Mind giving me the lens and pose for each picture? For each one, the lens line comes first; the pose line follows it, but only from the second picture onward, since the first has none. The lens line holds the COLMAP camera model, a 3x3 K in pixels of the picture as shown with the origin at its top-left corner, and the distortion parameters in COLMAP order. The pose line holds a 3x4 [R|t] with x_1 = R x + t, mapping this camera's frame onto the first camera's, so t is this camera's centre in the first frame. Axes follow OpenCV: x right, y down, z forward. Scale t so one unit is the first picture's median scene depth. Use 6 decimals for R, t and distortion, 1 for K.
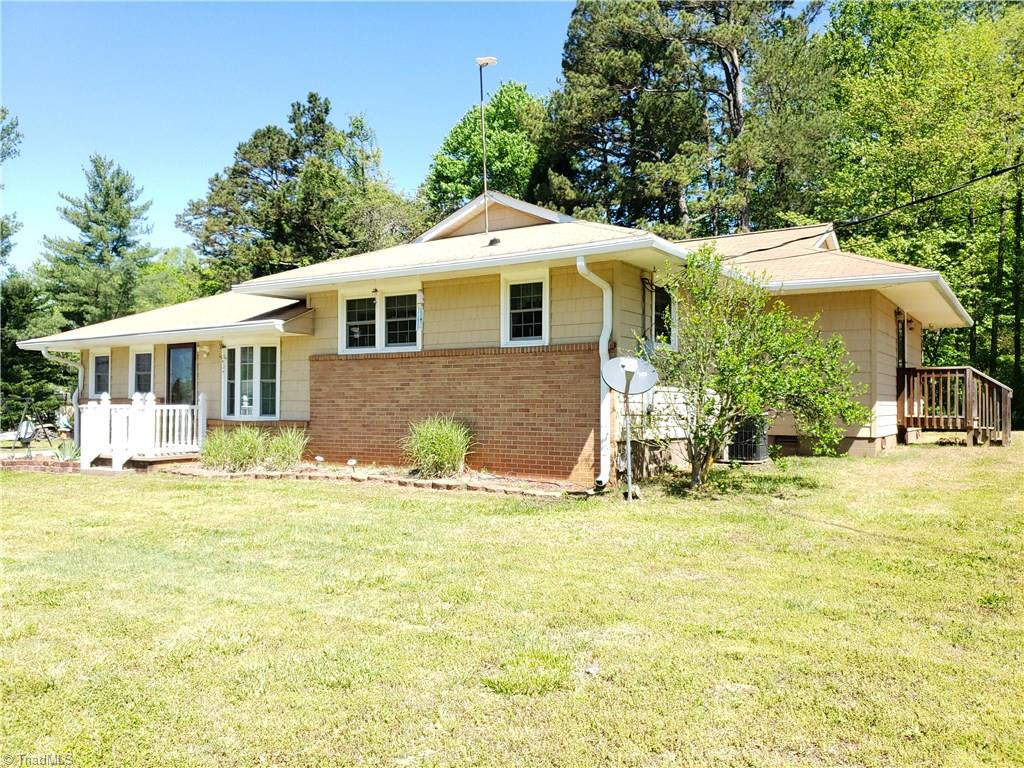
lens RADIAL K [[789.2, 0, 514.2], [0, 789.2, 390.9], [0, 0, 1]] dist [0.014977, -0.001678]
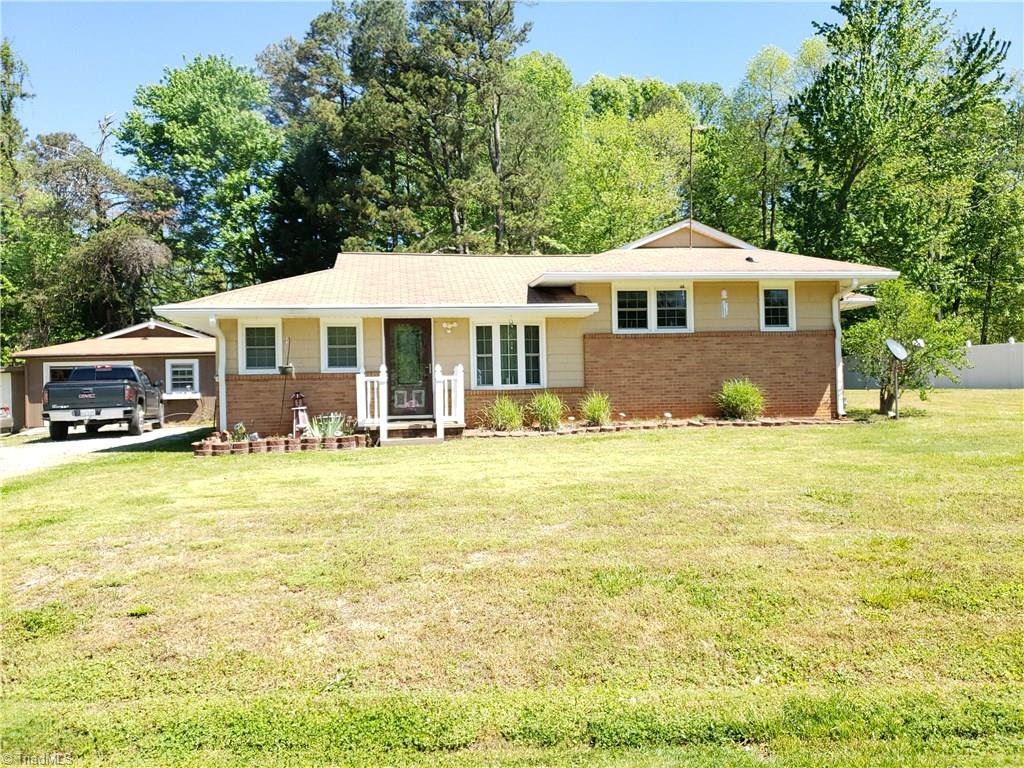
lens RADIAL K [[789.2, 0, 514.0], [0, 789.2, 378.6], [0, 0, 1]] dist [0.014977, -0.001678]
pose [[0.778407, -0.001333, 0.627759, -1.175432], [0.013914, 0.999789, -0.015130, 0.044112], [-0.627606, 0.020512, 0.778261, 0.126155]]
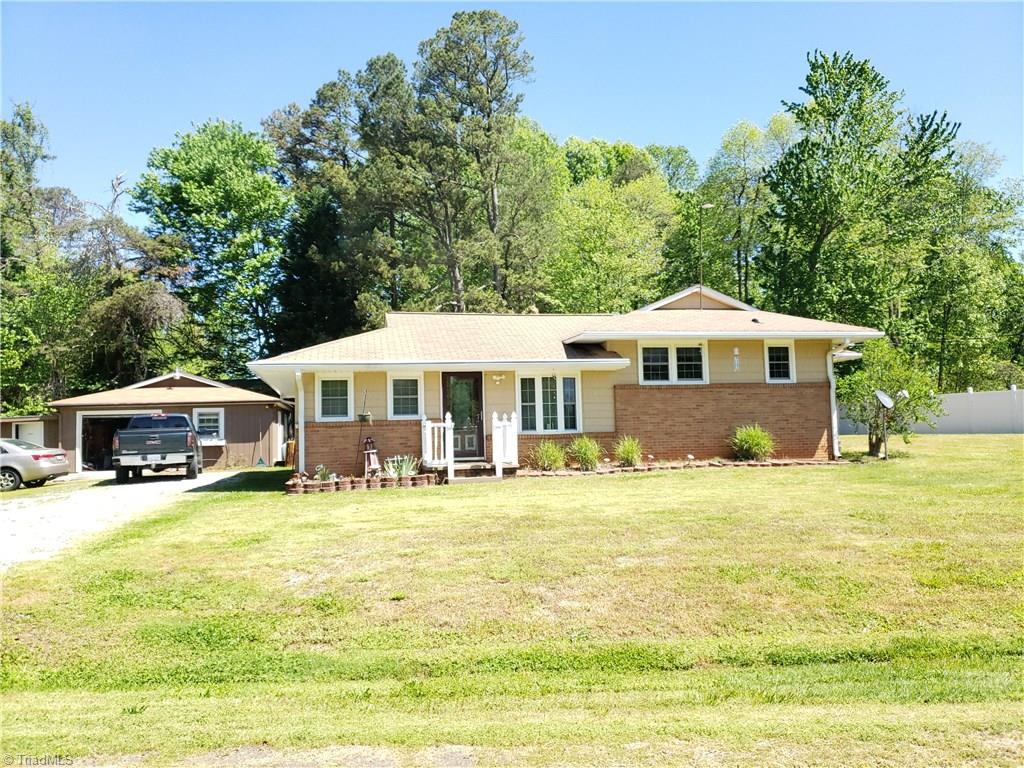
lens RADIAL K [[789.2, 0, 508.8], [0, 789.2, 384.0], [0, 0, 1]] dist [0.014977, -0.001678]
pose [[0.748019, 0.032576, 0.662877, -1.393423], [0.016833, 0.997542, -0.068018, 0.046906], [-0.663463, 0.062037, 0.745632, 0.095999]]
